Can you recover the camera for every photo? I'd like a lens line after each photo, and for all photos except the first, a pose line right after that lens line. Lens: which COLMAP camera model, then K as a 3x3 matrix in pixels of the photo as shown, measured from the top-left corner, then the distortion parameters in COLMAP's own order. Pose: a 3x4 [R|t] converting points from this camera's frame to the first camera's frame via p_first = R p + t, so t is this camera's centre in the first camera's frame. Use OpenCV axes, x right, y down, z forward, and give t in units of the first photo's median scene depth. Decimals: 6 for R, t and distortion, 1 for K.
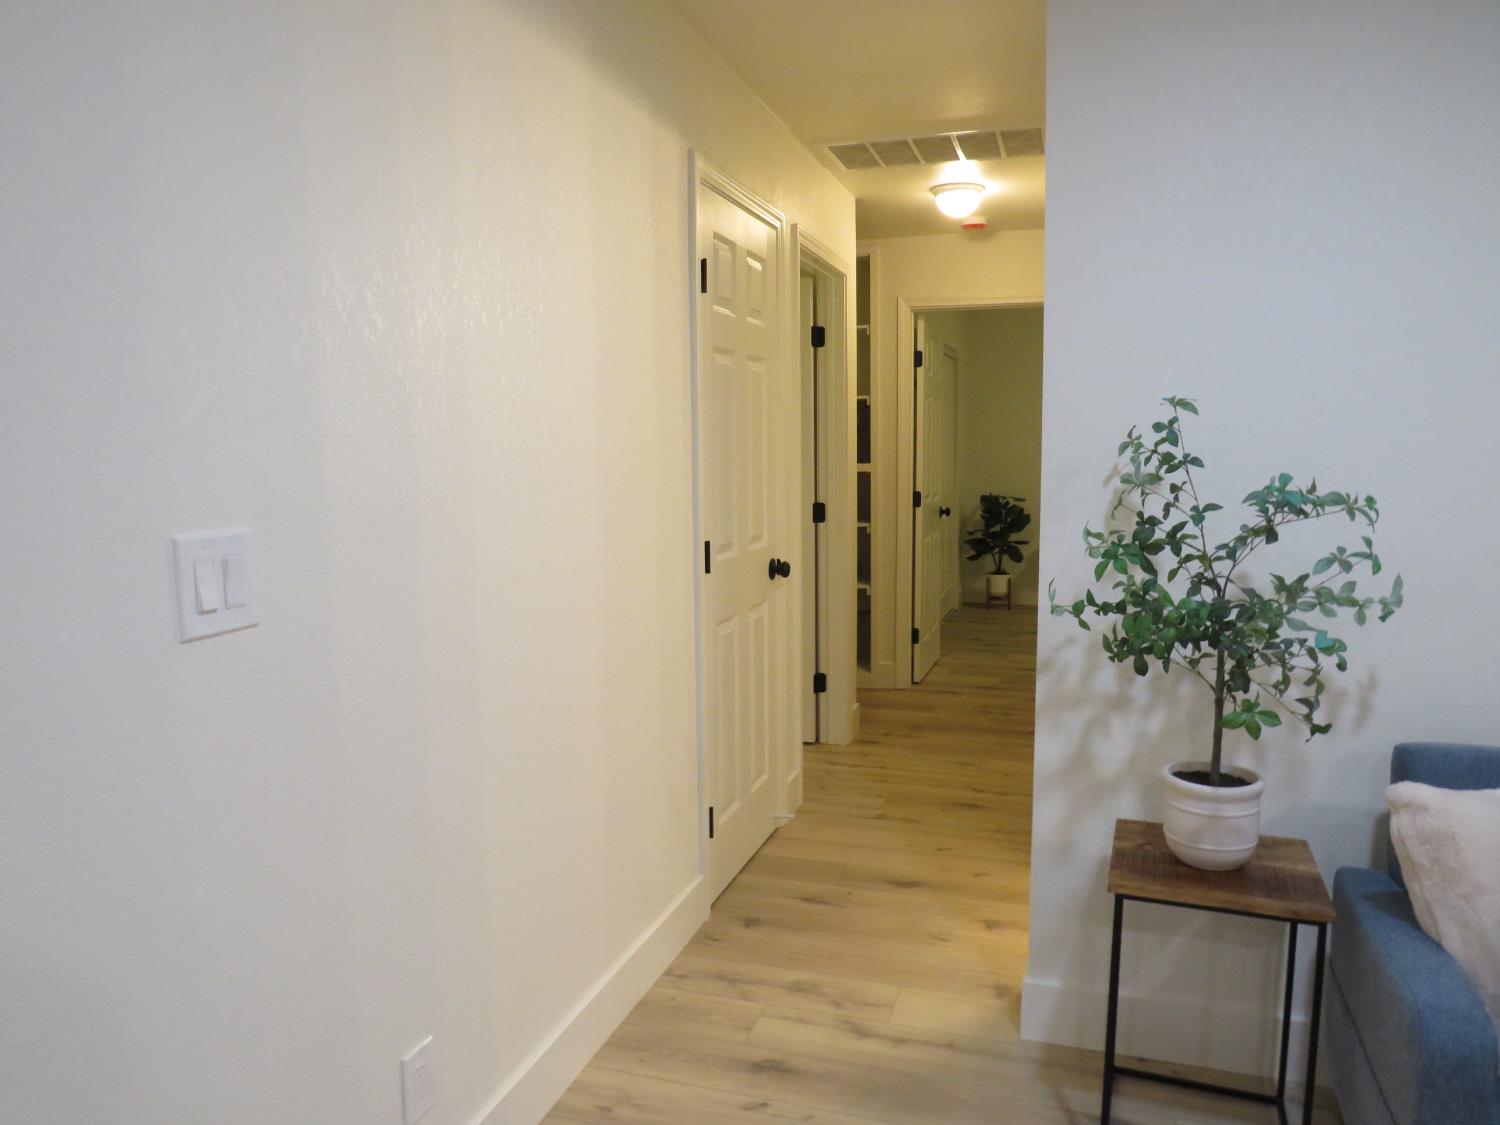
lens RADIAL K [[1064.4, 0, 762.5], [0, 1064.4, 561.8], [0, 0, 1]] dist [-0.029839, 0.007543]
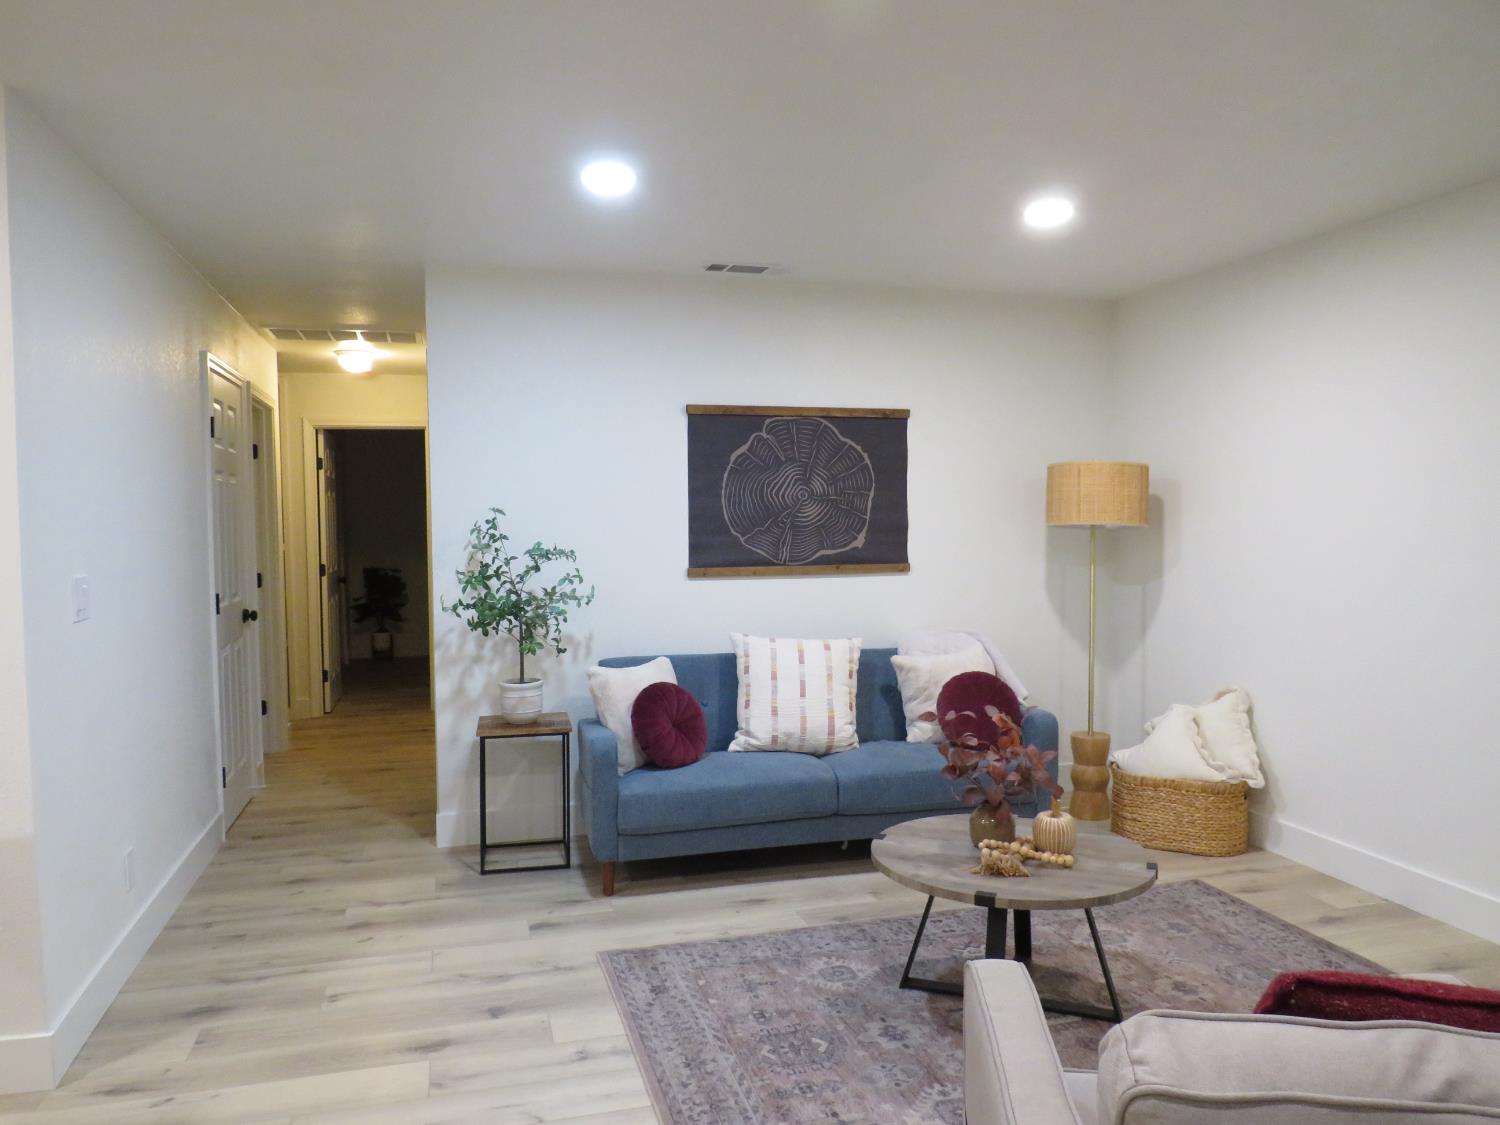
lens RADIAL K [[1064.4, 0, 745.7], [0, 1064.4, 549.2], [0, 0, 1]] dist [-0.029839, 0.007543]
pose [[0.840448, -0.023411, 0.541387, -0.354587], [0.069404, 0.995489, -0.064696, 0.103858], [-0.537430, 0.091948, 0.838281, -1.082331]]
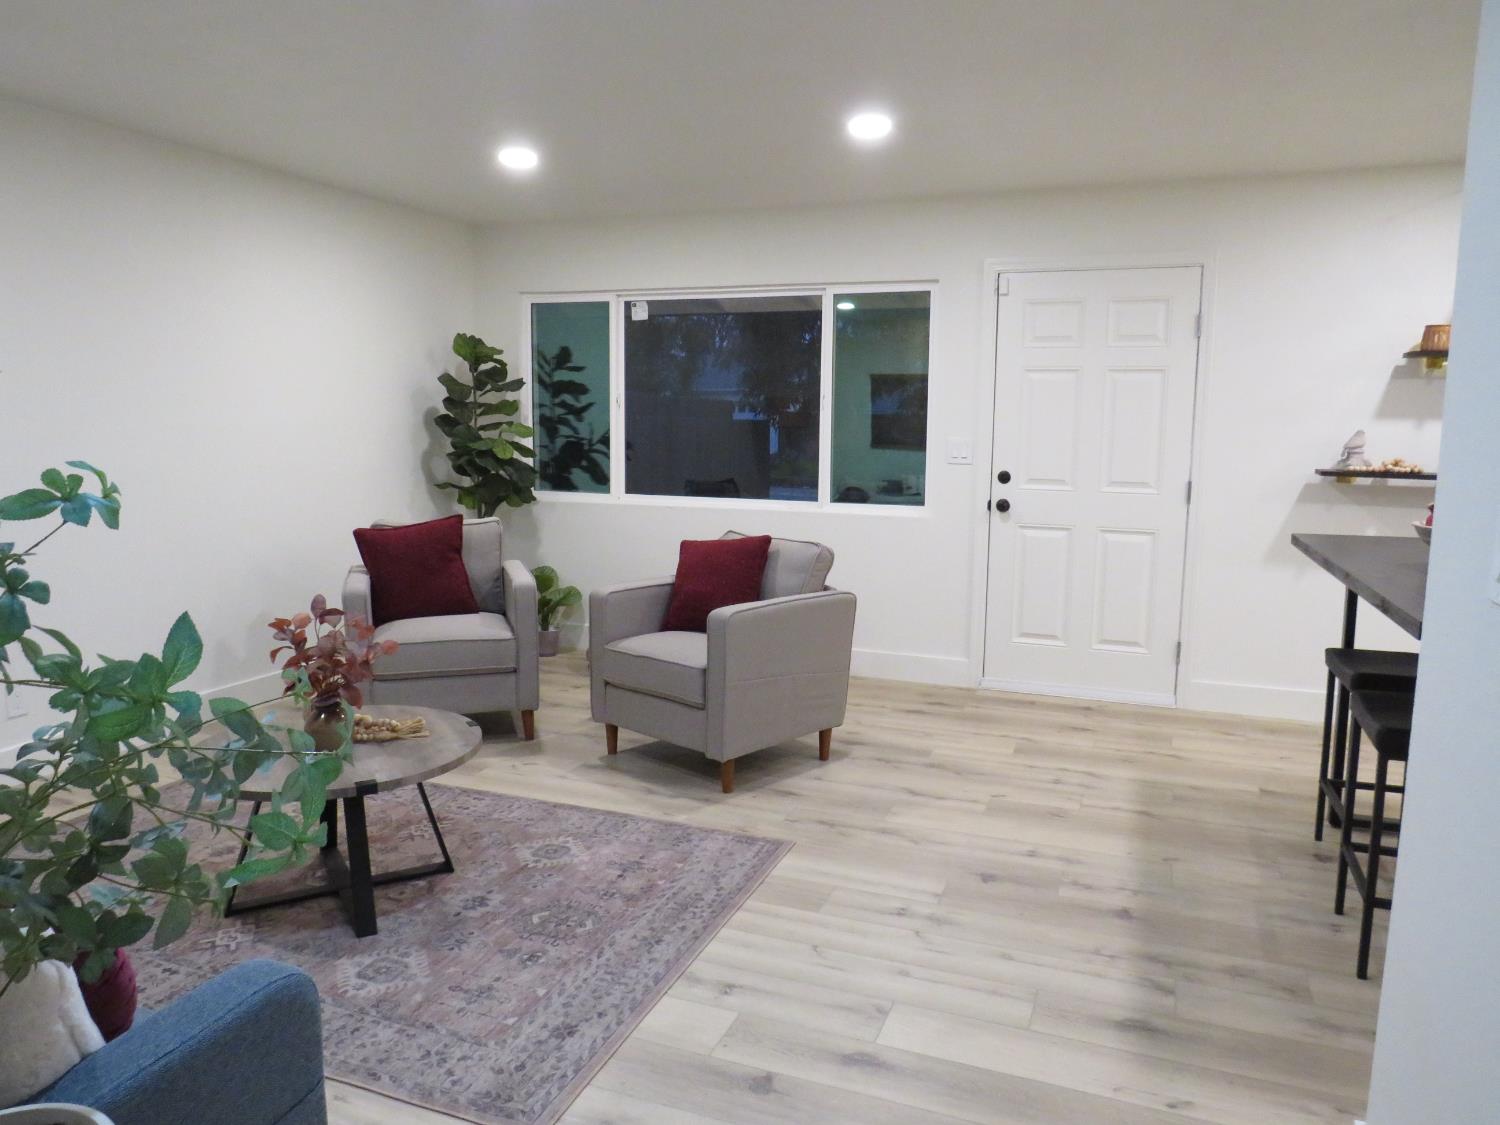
lens RADIAL K [[1064.4, 0, 736.6], [0, 1064.4, 562.3], [0, 0, 1]] dist [-0.029839, 0.007543]
pose [[-0.996535, -0.021048, 0.080469, 0.372368], [-0.000416, 0.968699, 0.248236, -0.315231], [-0.083175, 0.247343, -0.965352, 2.846253]]
